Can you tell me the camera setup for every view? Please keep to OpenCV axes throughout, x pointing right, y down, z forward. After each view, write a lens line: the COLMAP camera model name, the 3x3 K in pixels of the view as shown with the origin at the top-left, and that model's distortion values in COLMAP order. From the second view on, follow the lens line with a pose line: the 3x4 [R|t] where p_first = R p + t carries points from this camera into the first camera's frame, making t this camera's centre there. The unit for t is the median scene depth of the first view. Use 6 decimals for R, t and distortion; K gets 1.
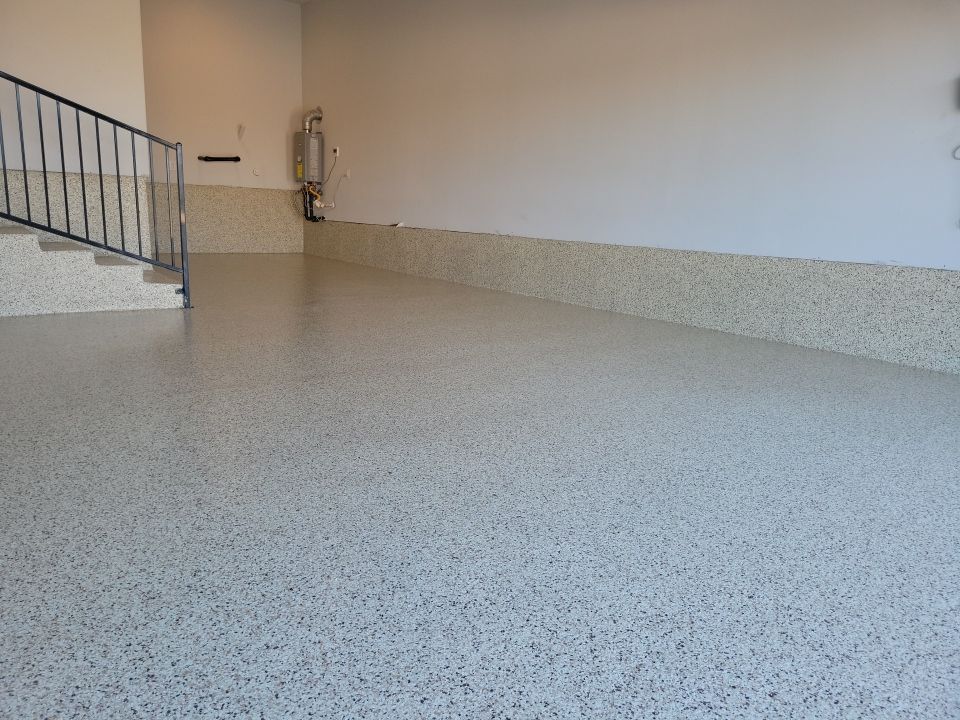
lens RADIAL K [[720.3, 0, 473.9], [0, 720.3, 364.6], [0, 0, 1]] dist [0.048837, -0.035329]
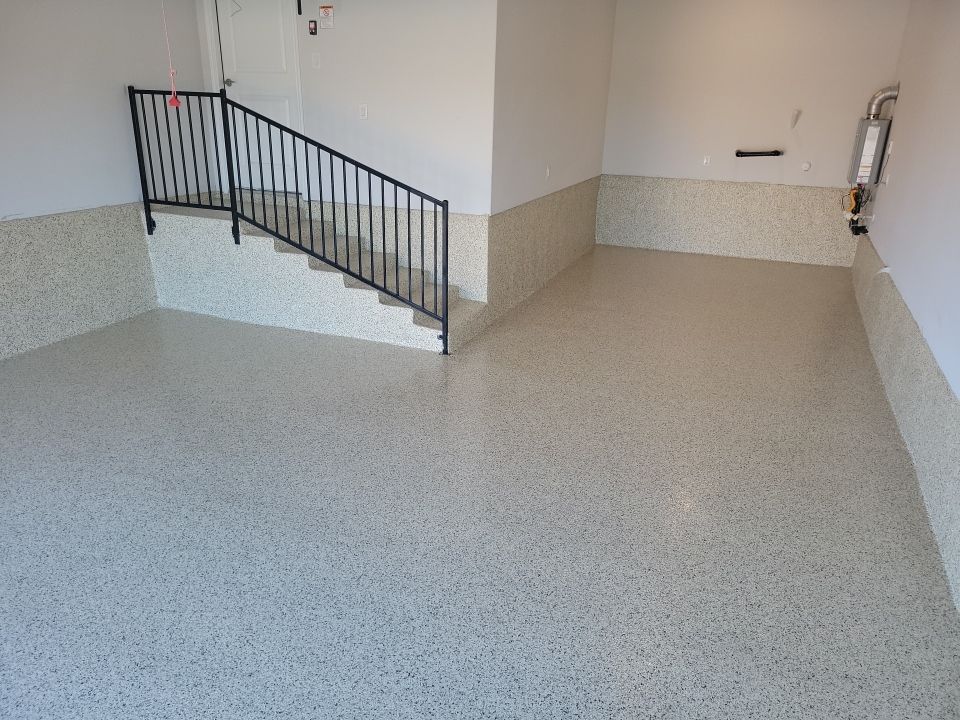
lens RADIAL K [[720.3, 0, 485.3], [0, 720.3, 360.9], [0, 0, 1]] dist [0.048837, -0.035329]
pose [[0.507940, 0.272668, -0.817098, 0.510814], [-0.189542, 0.960708, 0.202764, -0.305408], [0.840280, 0.051883, 0.539664, 0.516167]]
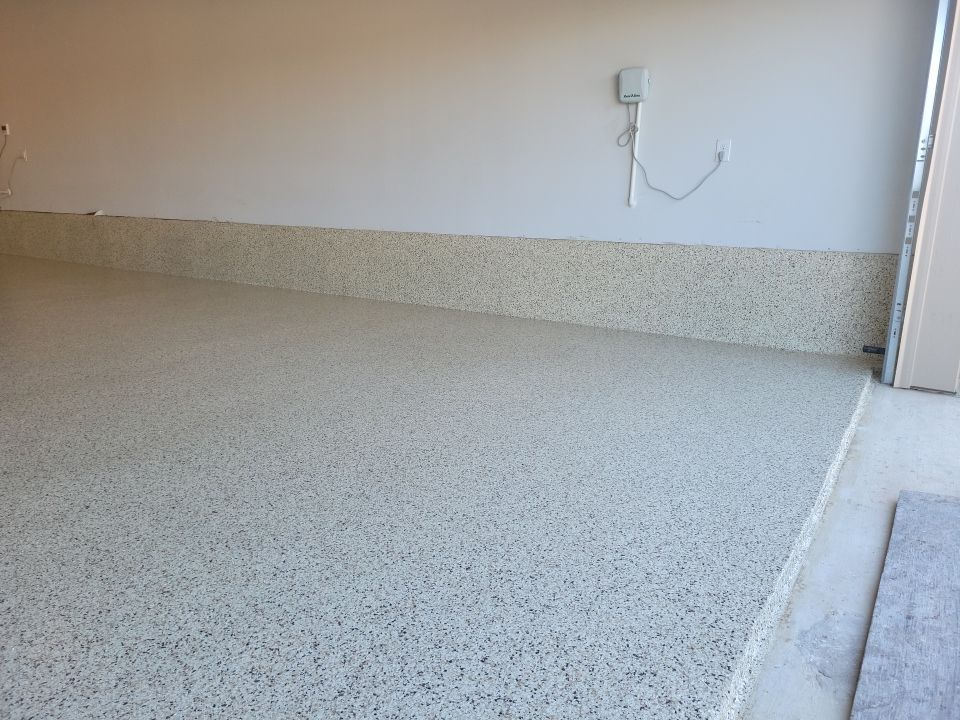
lens RADIAL K [[720.3, 0, 481.5], [0, 720.3, 357.9], [0, 0, 1]] dist [0.048837, -0.035329]
pose [[0.934295, -0.102368, 0.341488, 0.022279], [0.095607, 0.994745, 0.036617, -0.008463], [-0.343442, -0.001563, 0.939173, -0.001804]]
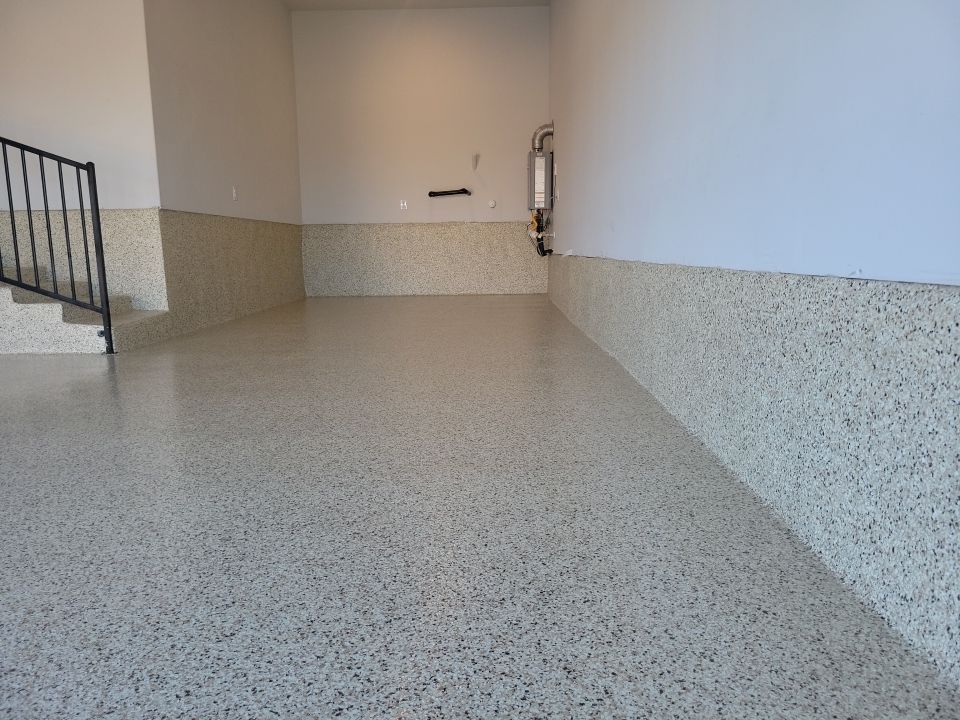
lens RADIAL K [[720.3, 0, 482.7], [0, 720.3, 360.6], [0, 0, 1]] dist [0.048837, -0.035329]
pose [[0.782915, 0.045642, -0.620452, 0.504917], [-0.087602, 0.995457, -0.037311, -0.080464], [0.615930, 0.083564, 0.783356, 0.633138]]
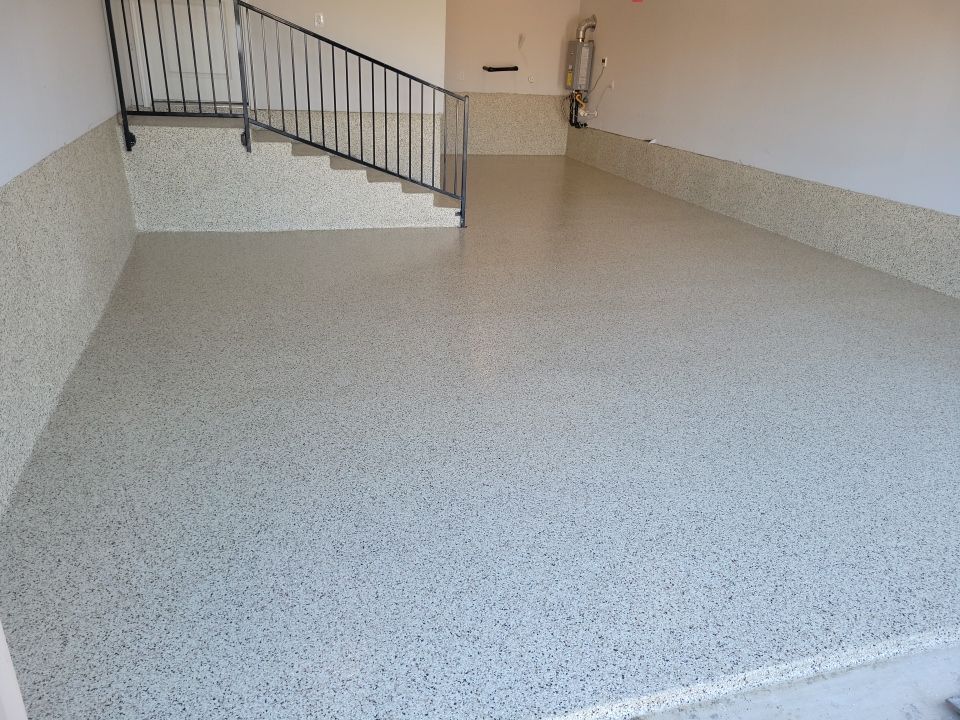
lens RADIAL K [[720.3, 0, 482.6], [0, 720.3, 368.7], [0, 0, 1]] dist [0.048837, -0.035329]
pose [[0.937544, 0.143542, -0.316870, 0.085444], [-0.083940, 0.977330, 0.194369, -0.089210], [0.337587, -0.155632, 0.928339, -0.230002]]
